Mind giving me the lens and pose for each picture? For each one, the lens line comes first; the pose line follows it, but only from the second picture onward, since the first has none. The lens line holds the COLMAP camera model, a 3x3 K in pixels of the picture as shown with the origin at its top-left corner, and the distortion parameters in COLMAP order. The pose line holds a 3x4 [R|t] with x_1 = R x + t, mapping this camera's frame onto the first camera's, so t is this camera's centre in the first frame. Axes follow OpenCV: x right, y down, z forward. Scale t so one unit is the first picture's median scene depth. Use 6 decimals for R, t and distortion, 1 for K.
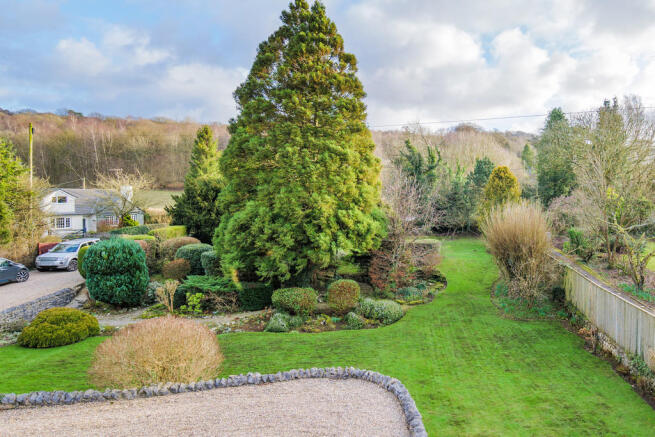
lens RADIAL K [[307.9, 0, 329.0], [0, 307.9, 216.1], [0, 0, 1]] dist [-0.004758, -0.000044]
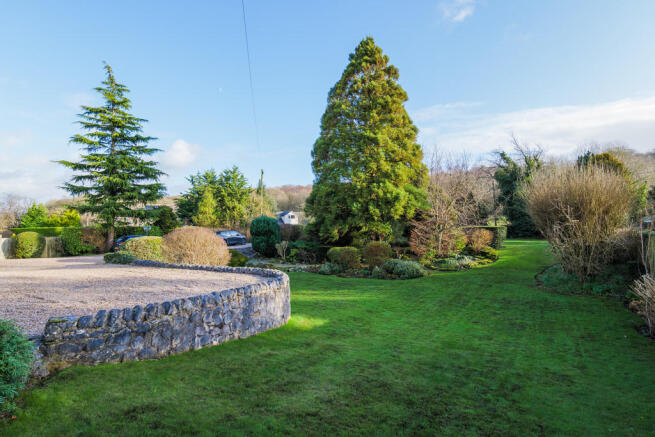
lens RADIAL K [[307.9, 0, 329.0], [0, 307.9, 216.1], [0, 0, 1]] dist [-0.004758, -0.000044]
pose [[0.720176, -0.055848, -0.691540, 0.757530], [-0.038785, 0.991955, -0.120500, 0.265864], [0.692706, 0.113602, 0.712217, 0.005056]]
